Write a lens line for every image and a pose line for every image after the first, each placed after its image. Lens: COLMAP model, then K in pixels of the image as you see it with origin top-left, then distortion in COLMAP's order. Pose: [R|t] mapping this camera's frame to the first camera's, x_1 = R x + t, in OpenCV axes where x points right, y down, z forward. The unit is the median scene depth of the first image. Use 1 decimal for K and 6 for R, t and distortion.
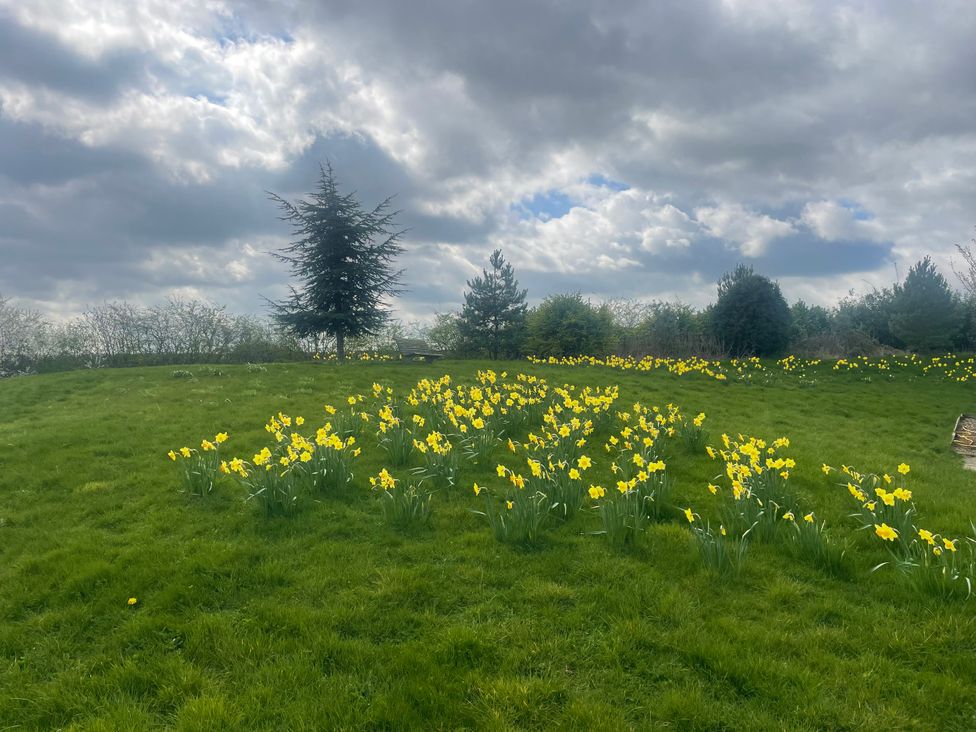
lens RADIAL K [[880.0, 0, 488.0], [0, 880.0, 366.0], [0, 0, 1]] dist [-0.054732, -0.001441]
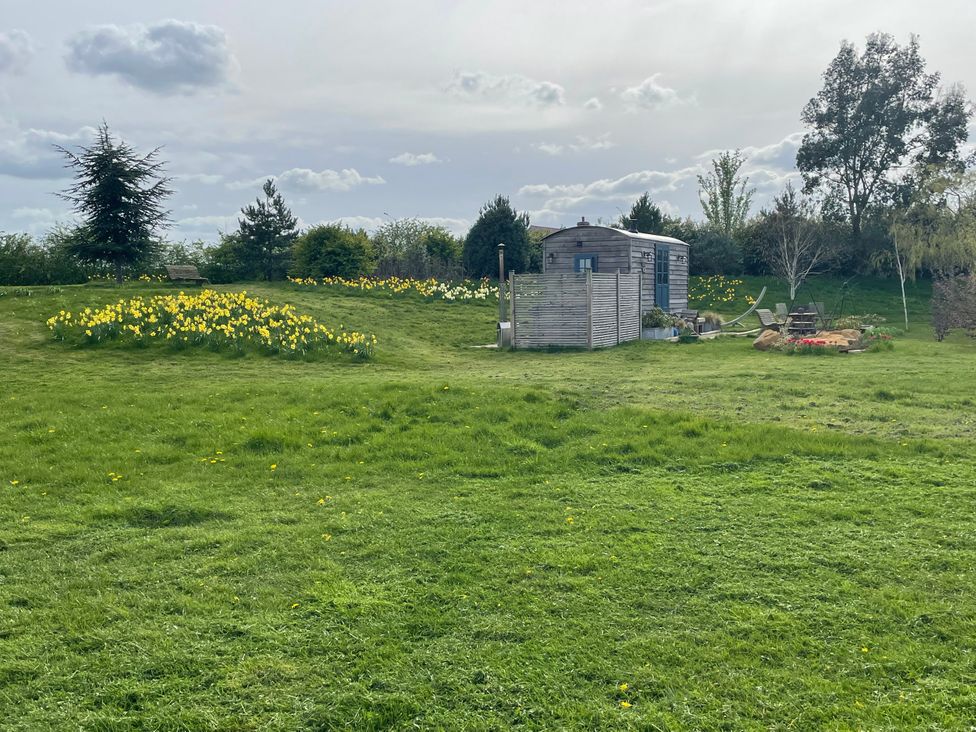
lens RADIAL K [[880.0, 0, 488.0], [0, 880.0, 366.0], [0, 0, 1]] dist [-0.054732, -0.001441]
pose [[0.972435, -0.022884, 0.232050, 0.039779], [0.002424, 0.996111, 0.088074, 0.002136], [-0.233163, -0.085084, 0.968708, -0.261043]]
